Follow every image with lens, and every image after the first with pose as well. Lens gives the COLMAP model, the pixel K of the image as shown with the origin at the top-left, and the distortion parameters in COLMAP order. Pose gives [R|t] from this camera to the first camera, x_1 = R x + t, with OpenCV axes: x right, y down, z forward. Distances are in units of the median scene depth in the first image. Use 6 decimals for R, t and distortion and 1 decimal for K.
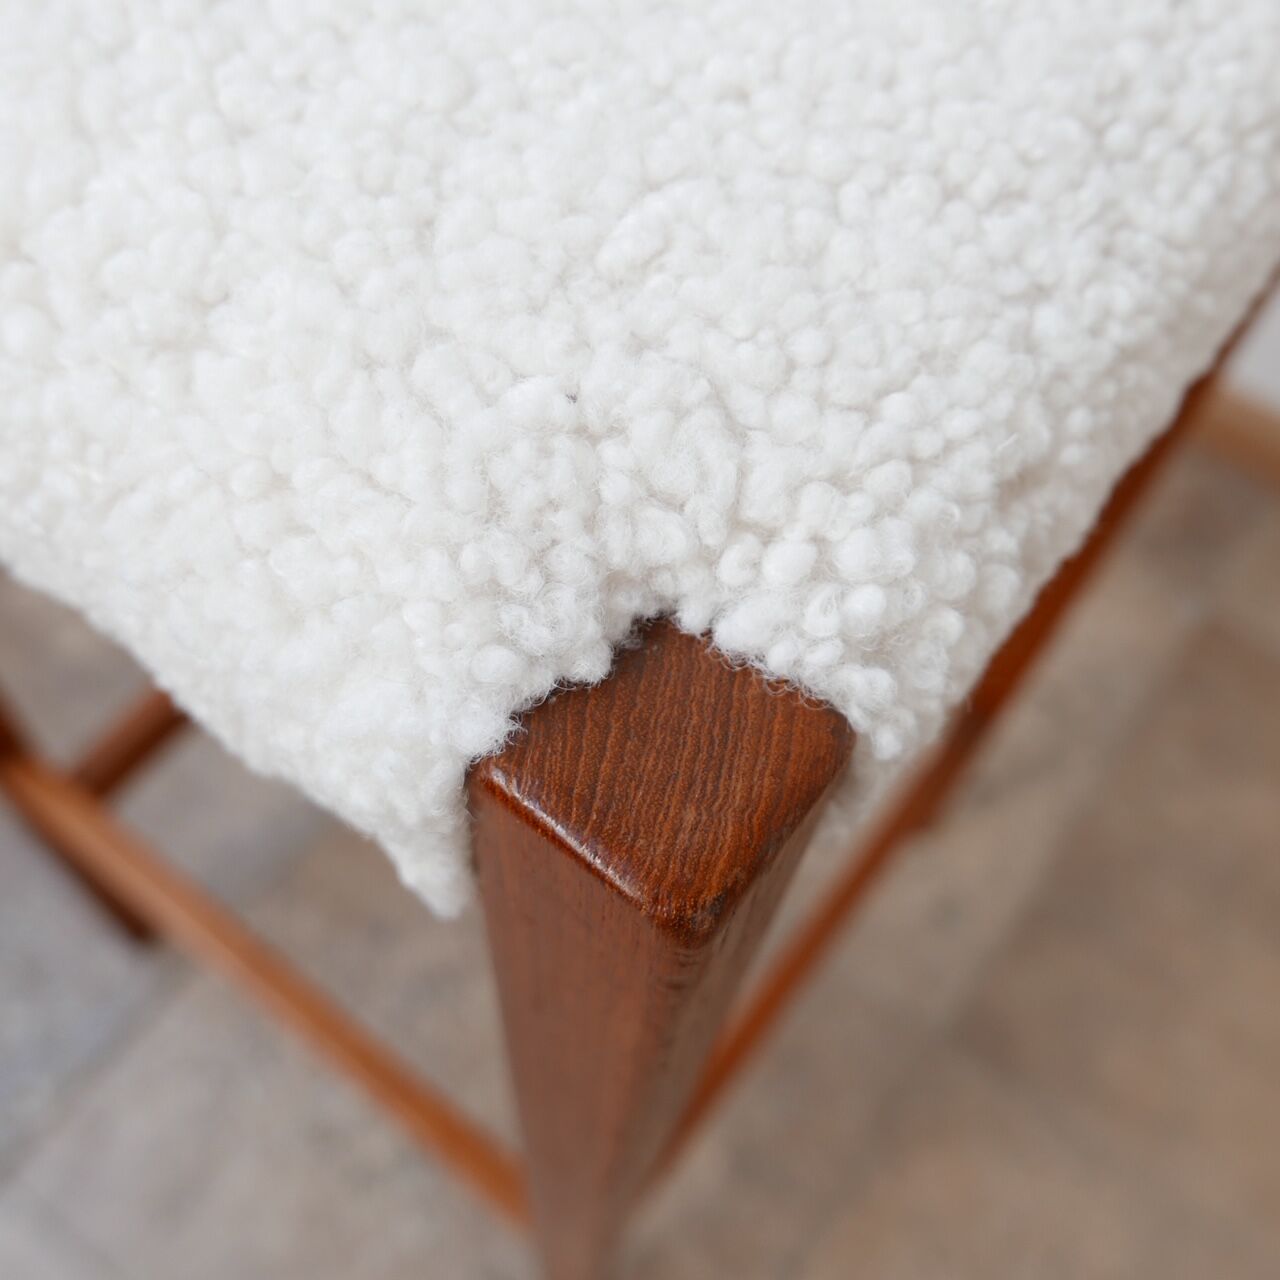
lens RADIAL K [[1388.0, 0, 639.6], [0, 1388.0, 635.7], [0, 0, 1]] dist [-0.027092, 0.000000]
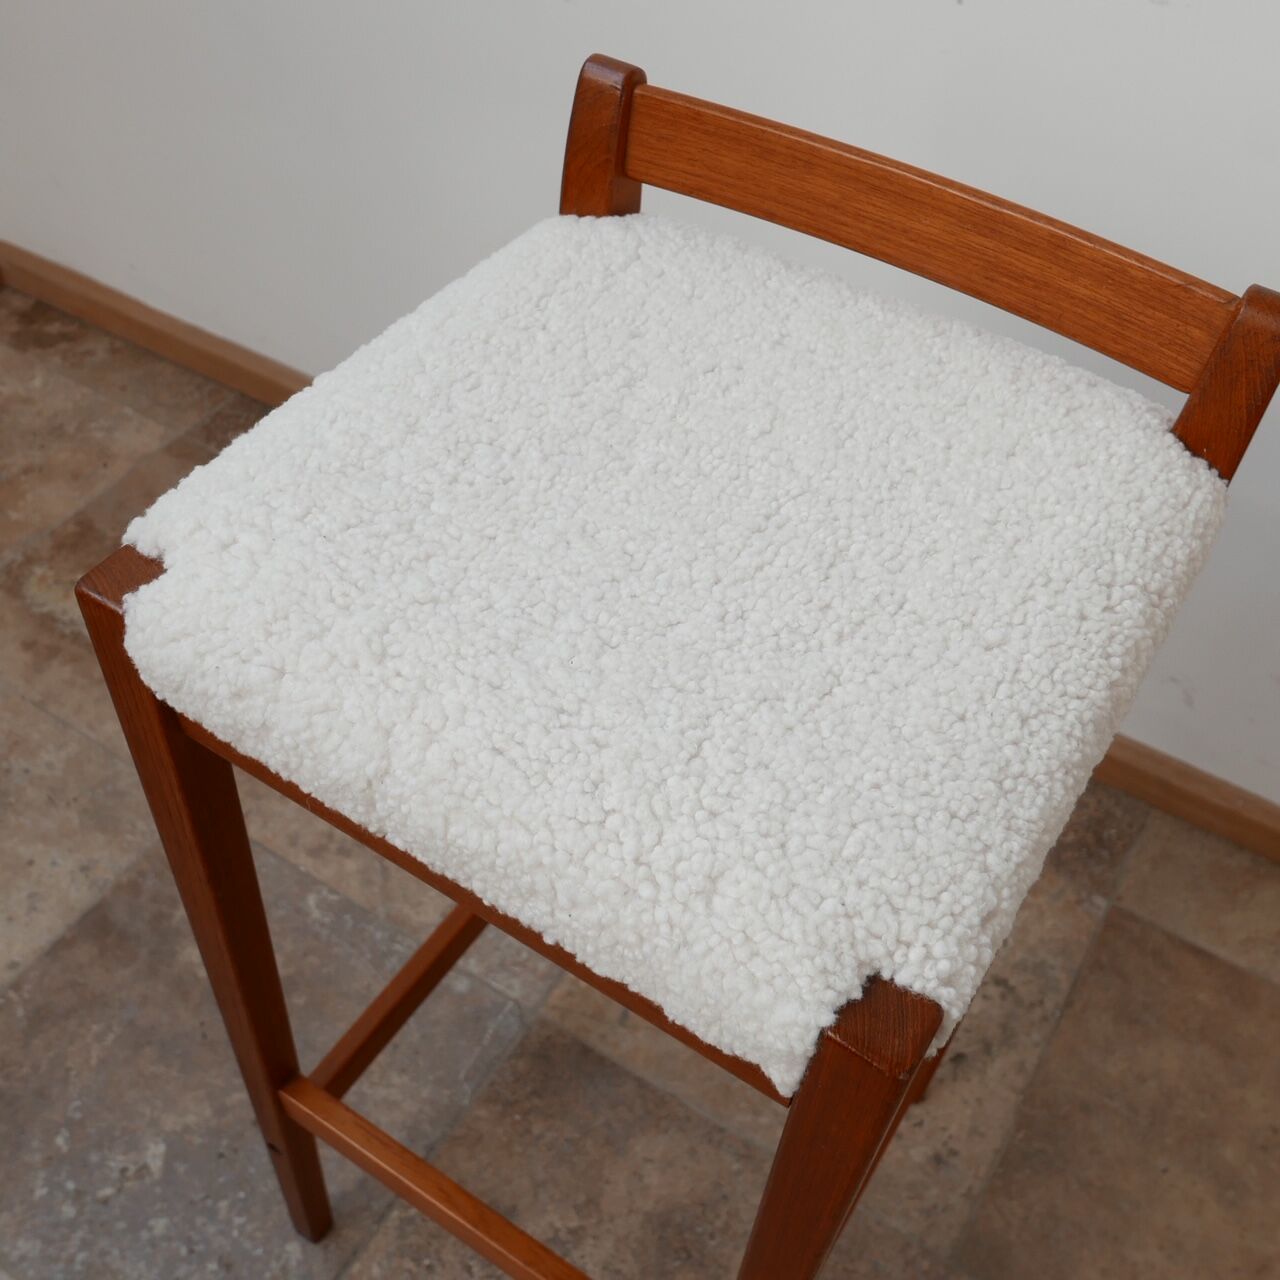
lens RADIAL K [[1388.0, 0, 649.9], [0, 1388.0, 650.1], [0, 0, 1]] dist [-0.027092, 0.000000]
pose [[0.996335, -0.057532, 0.063300, -0.606594], [0.069325, 0.976606, -0.203554, -0.121807], [-0.050108, 0.207196, 0.977015, -1.991274]]
